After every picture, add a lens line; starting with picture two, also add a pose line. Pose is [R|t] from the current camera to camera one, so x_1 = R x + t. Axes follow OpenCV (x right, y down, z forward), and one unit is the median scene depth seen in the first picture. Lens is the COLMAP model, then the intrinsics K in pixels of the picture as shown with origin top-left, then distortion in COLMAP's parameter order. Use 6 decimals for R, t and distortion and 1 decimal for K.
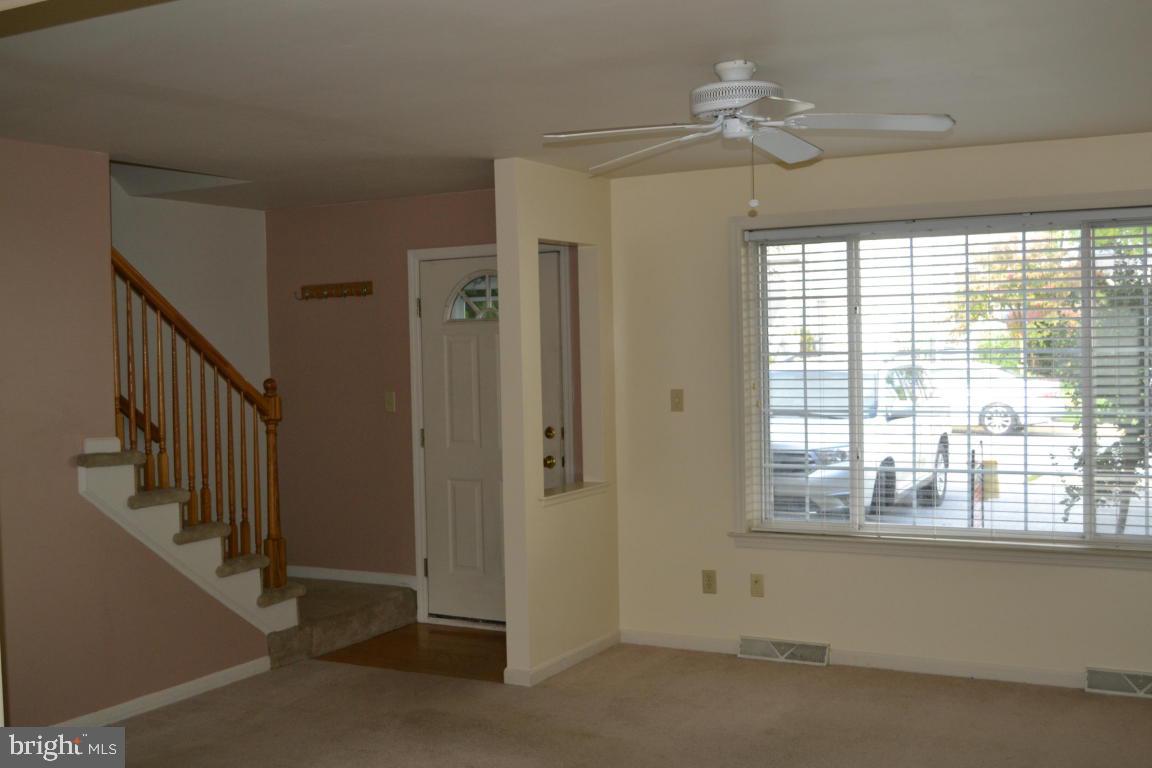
lens RADIAL K [[1279.9, 0, 579.2], [0, 1279.9, 384.4], [0, 0, 1]] dist [-0.026799, 0.000000]
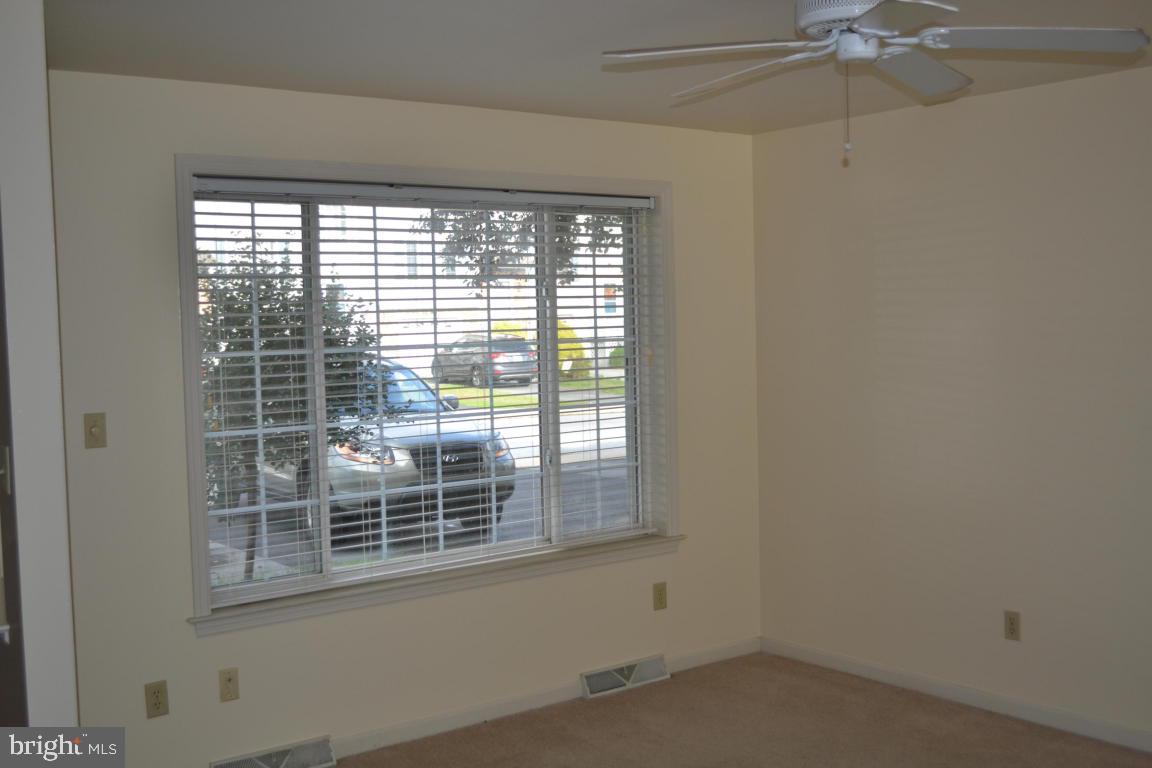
lens RADIAL K [[1279.9, 0, 569.1], [0, 1279.9, 385.6], [0, 0, 1]] dist [-0.026799, 0.000000]
pose [[0.411644, -0.046878, 0.910138, -0.424136], [0.038493, 0.998679, 0.034028, -0.024005], [-0.910532, 0.021027, 0.412904, 0.551677]]
